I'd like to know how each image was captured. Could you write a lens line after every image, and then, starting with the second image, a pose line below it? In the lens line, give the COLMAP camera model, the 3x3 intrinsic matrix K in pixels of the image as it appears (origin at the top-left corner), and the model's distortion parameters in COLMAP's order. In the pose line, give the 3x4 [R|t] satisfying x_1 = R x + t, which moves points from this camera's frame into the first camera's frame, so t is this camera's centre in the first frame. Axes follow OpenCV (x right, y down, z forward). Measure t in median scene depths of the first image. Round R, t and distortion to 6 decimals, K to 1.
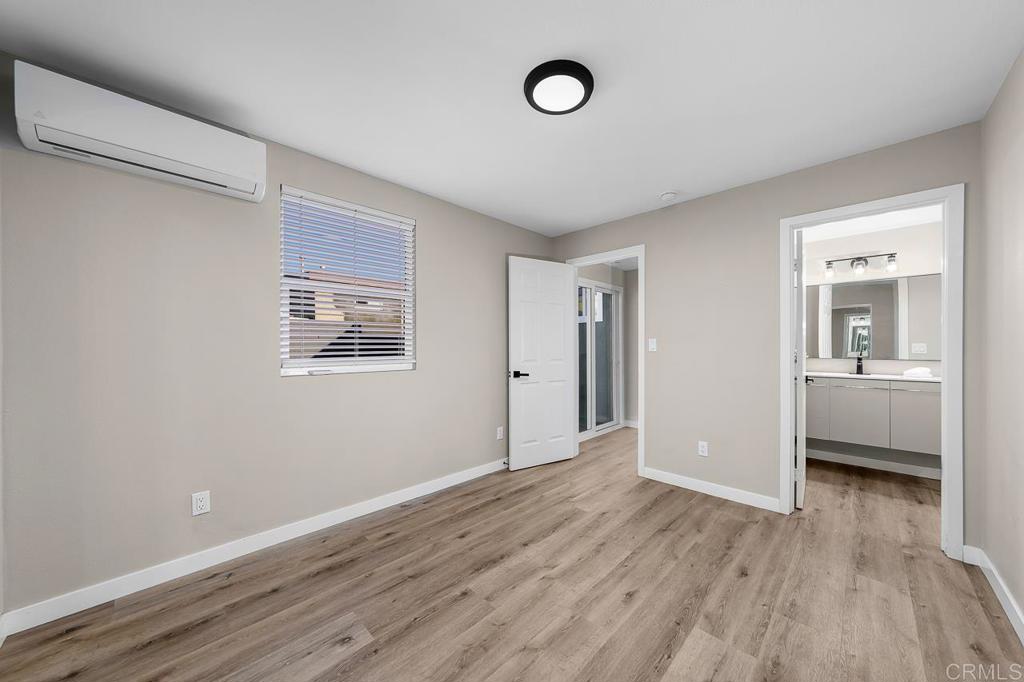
lens RADIAL K [[374.8, 0, 509.3], [0, 374.8, 346.2], [0, 0, 1]] dist [0.000388, 0.000183]
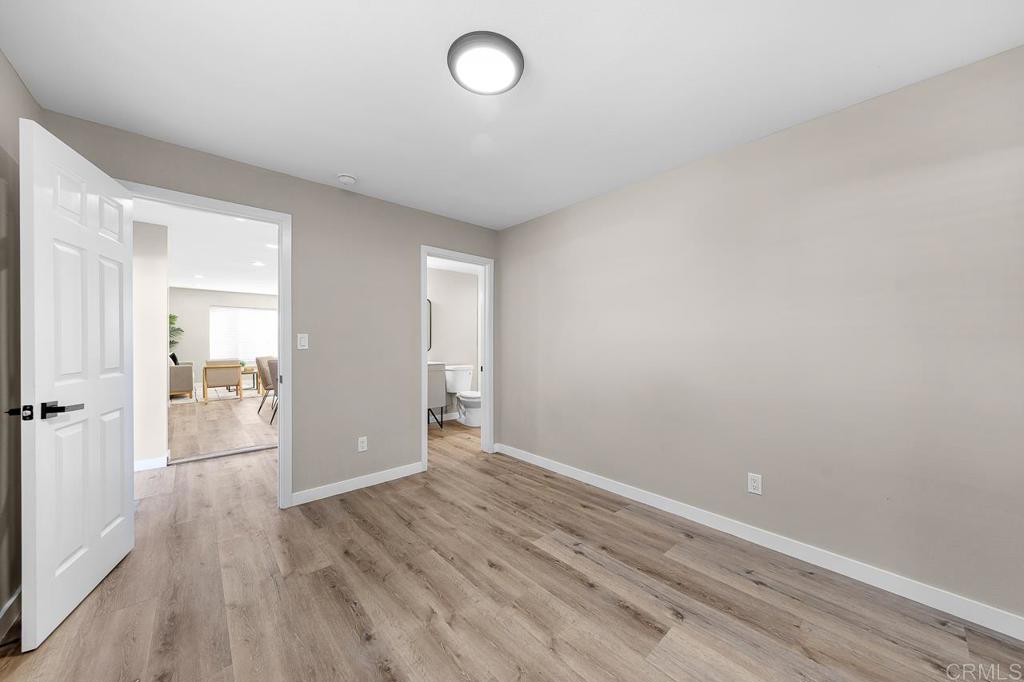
lens RADIAL K [[356.0, 0, 547.5], [0, 356.0, 342.3], [0, 0, 1]] dist [0.000816, 0.000051]
pose [[-0.010124, 0.000133, 0.999949, -0.590373], [0.000752, 1.000000, -0.000125, -0.001043], [-0.999948, 0.000750, -0.010124, 0.672450]]
